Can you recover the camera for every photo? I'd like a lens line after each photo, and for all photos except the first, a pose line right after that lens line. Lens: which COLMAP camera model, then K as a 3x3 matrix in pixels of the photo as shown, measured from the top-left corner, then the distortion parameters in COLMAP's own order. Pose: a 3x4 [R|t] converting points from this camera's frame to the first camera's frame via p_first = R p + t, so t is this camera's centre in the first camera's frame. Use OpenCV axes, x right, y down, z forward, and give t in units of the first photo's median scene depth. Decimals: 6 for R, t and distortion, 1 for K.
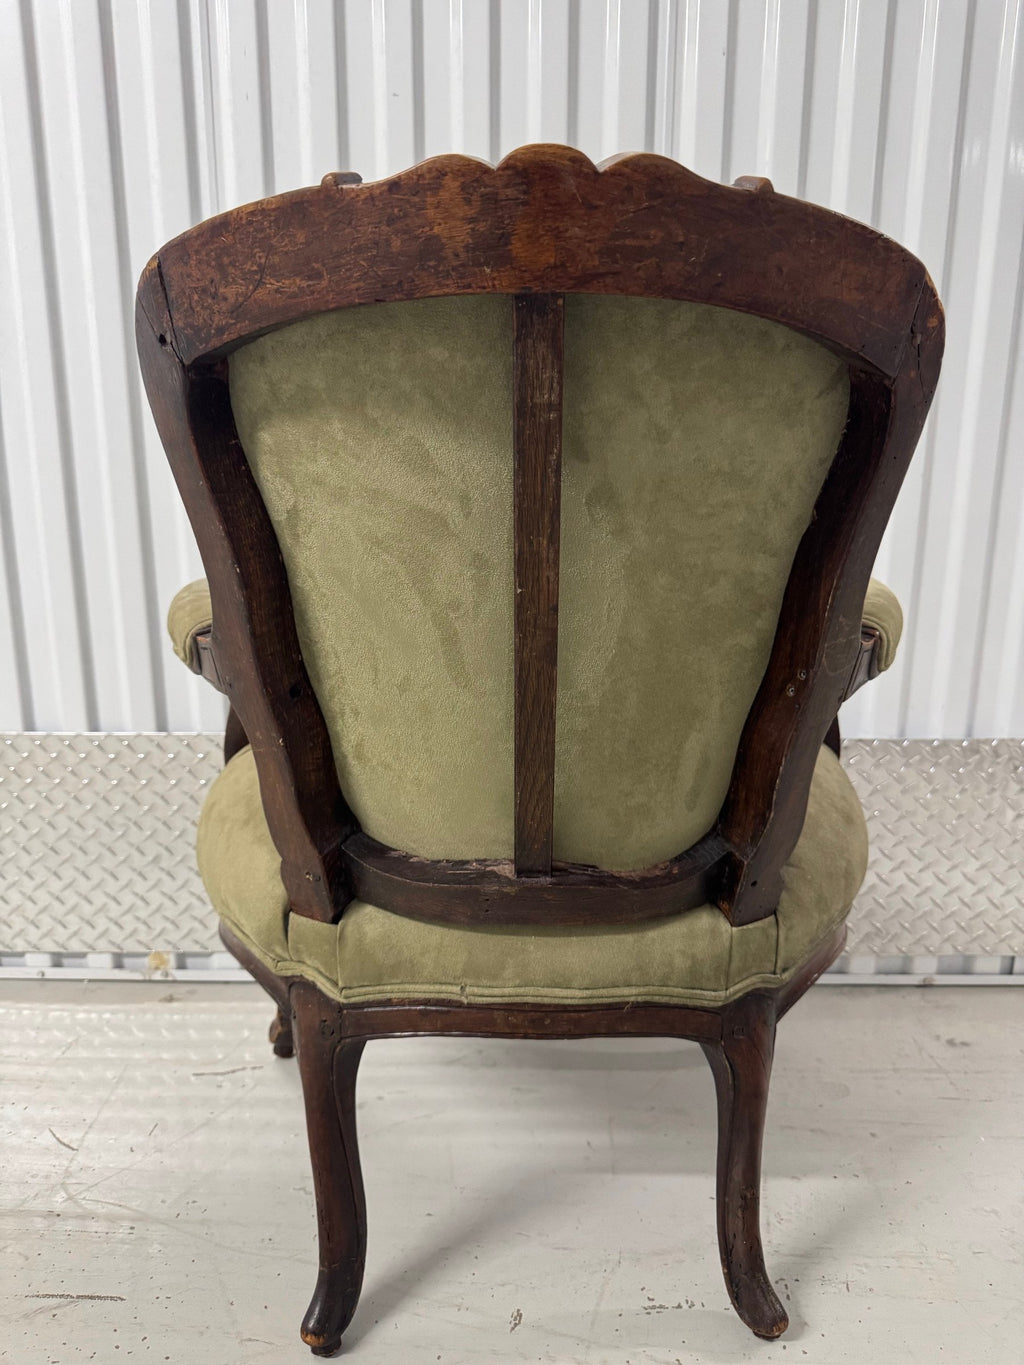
lens RADIAL K [[997.6, 0, 502.1], [0, 997.6, 686.5], [0, 0, 1]] dist [0.044759, -0.035802]
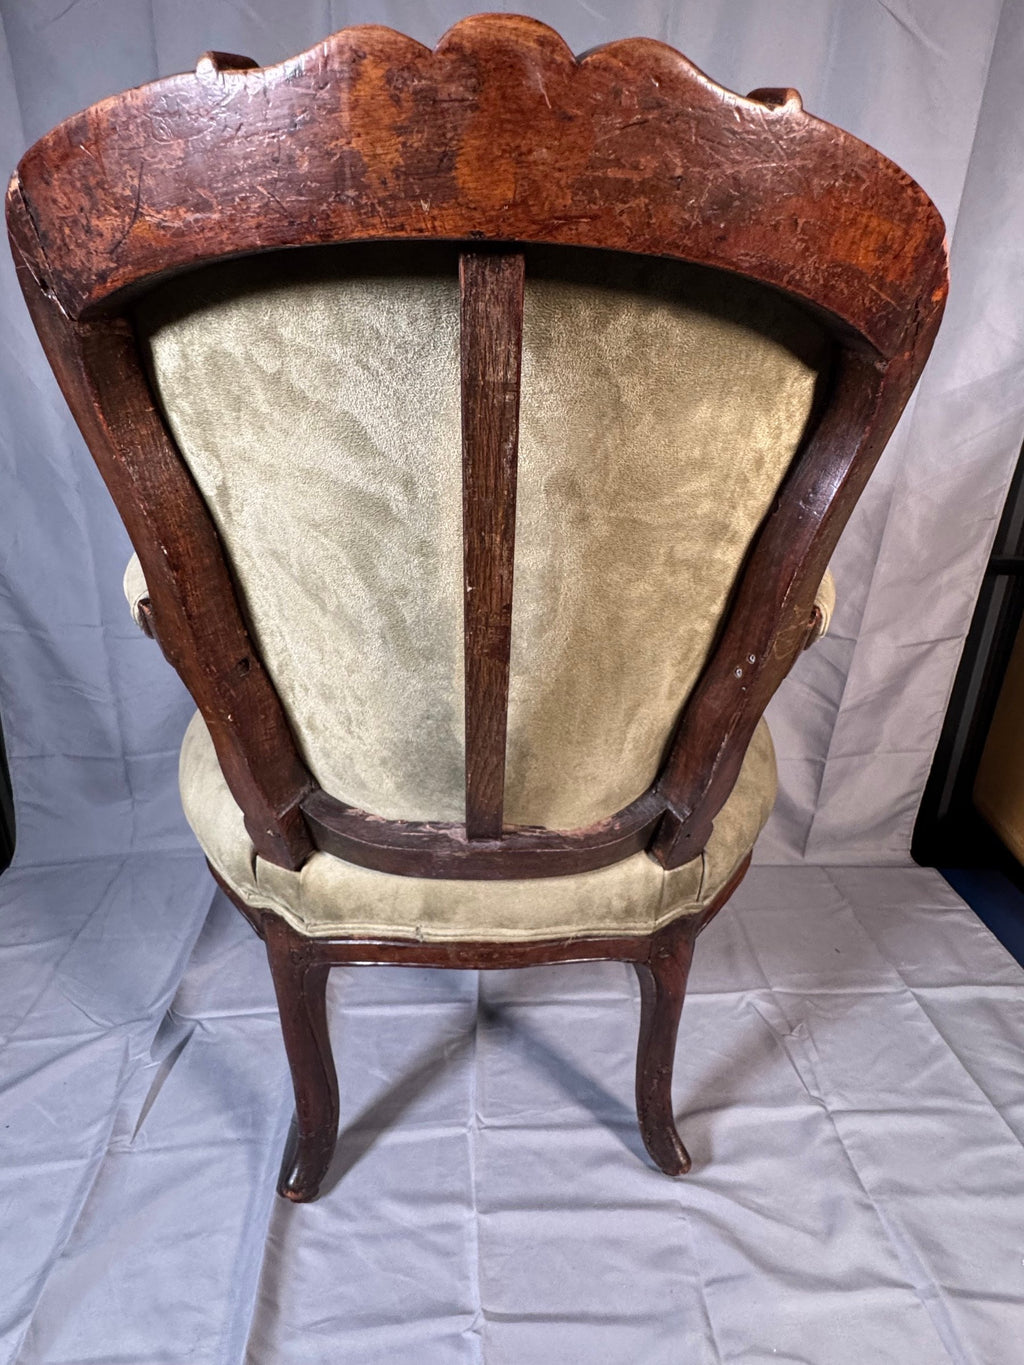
lens RADIAL K [[744.8, 0, 508.9], [0, 744.8, 678.0], [0, 0, 1]] dist [-0.002797, 0.006857]
pose [[0.998282, 0.004013, 0.058450, 0.013408], [-0.013024, 0.987889, 0.154612, -0.117899], [-0.057122, -0.155108, 0.986245, 0.303682]]
